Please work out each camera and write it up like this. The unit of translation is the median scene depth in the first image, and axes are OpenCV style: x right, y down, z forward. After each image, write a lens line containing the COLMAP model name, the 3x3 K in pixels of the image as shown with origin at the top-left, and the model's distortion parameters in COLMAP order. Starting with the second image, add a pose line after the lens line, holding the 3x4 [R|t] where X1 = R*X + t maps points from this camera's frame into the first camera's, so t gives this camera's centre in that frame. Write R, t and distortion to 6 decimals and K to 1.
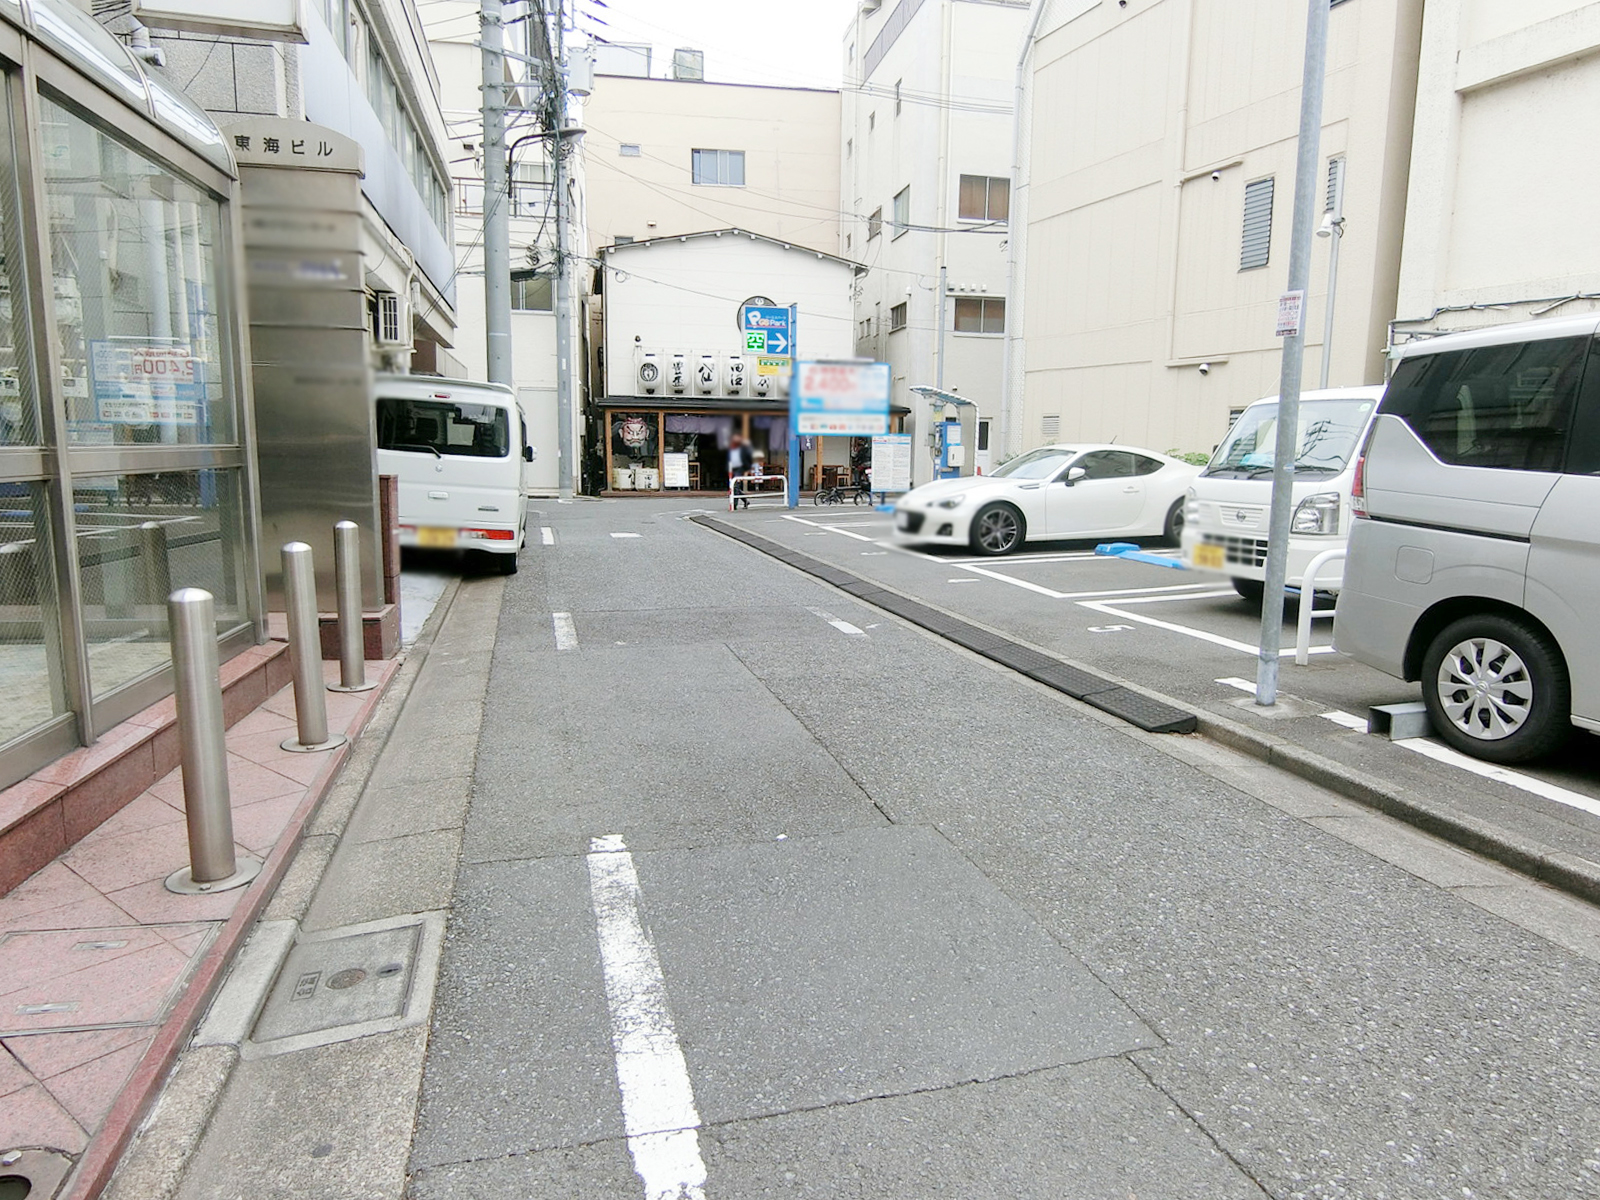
lens RADIAL K [[1117.3, 0, 800.0], [0, 1117.3, 600.0], [0, 0, 1]] dist [0.001166, 0.000108]
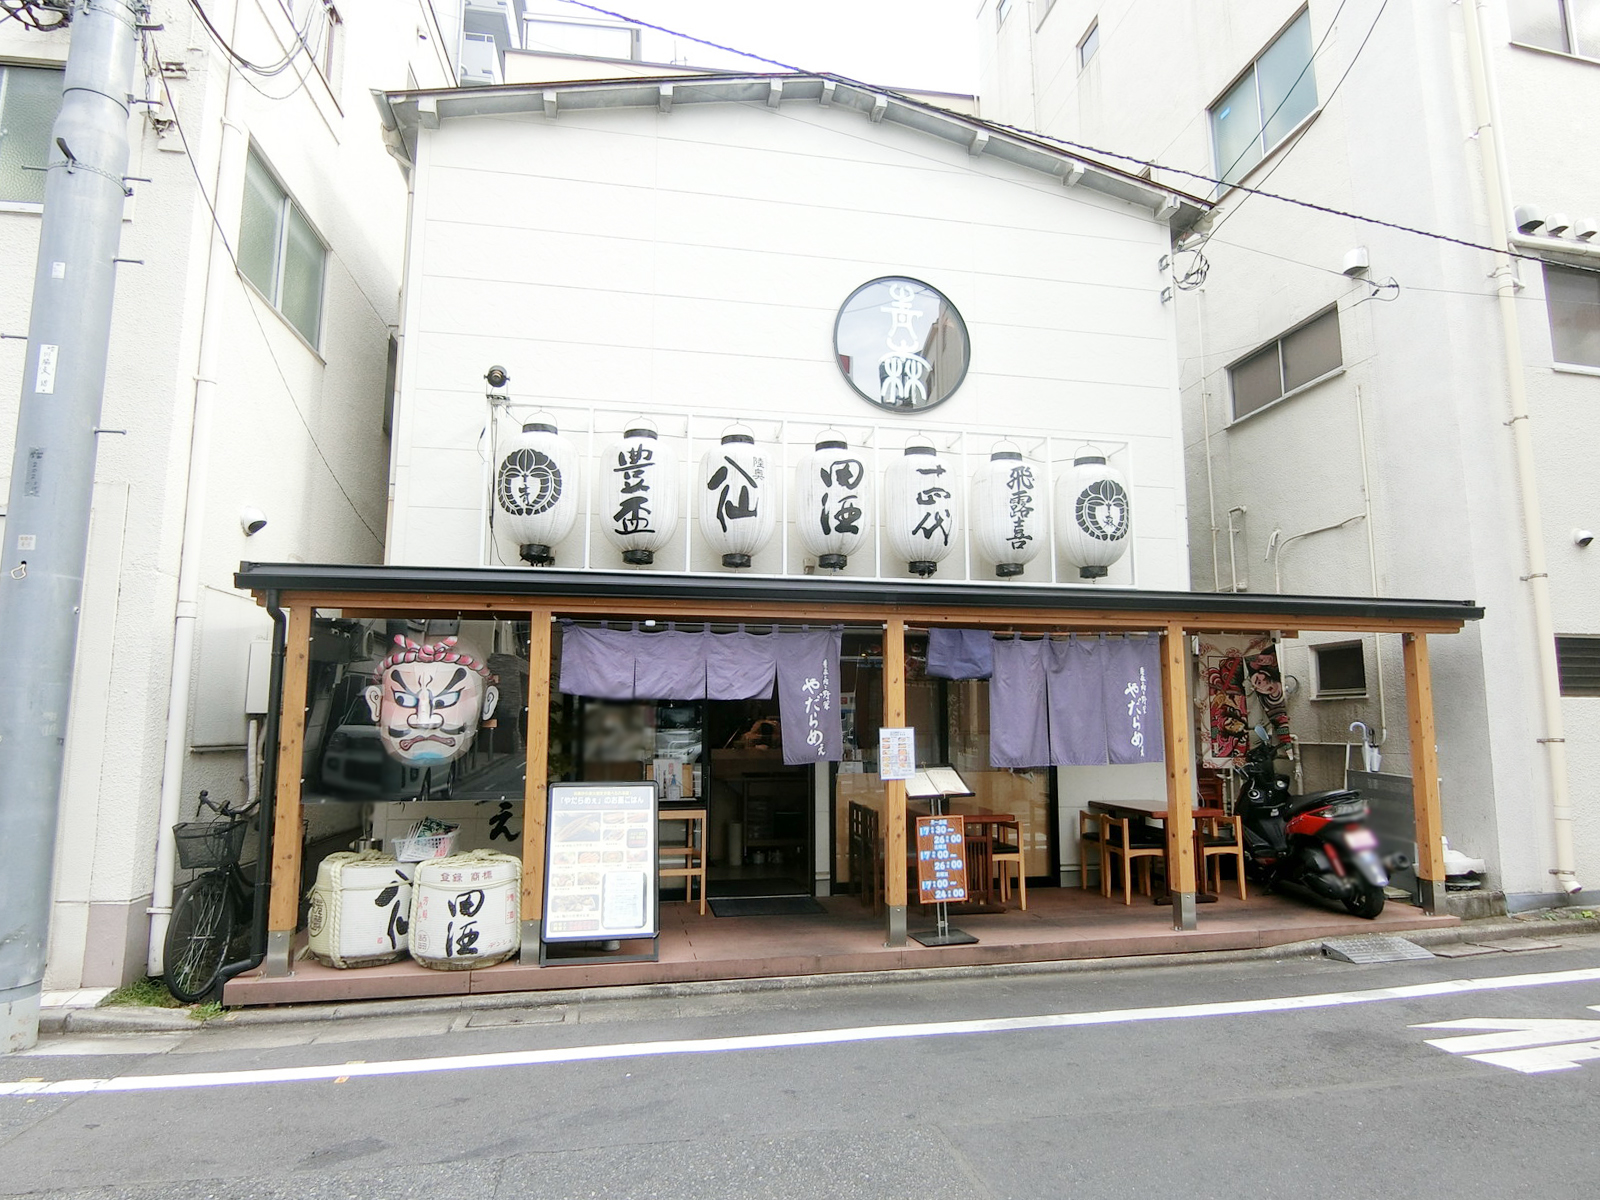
lens RADIAL K [[876.6, 0, 800.0], [0, 876.6, 600.0], [0, 0, 1]] dist [0.001778, 0.000105]
pose [[0.999942, -0.009598, 0.004882, -0.068973], [0.010563, 0.962404, -0.271416, -0.115768], [-0.002093, 0.271452, 0.962450, 0.795112]]
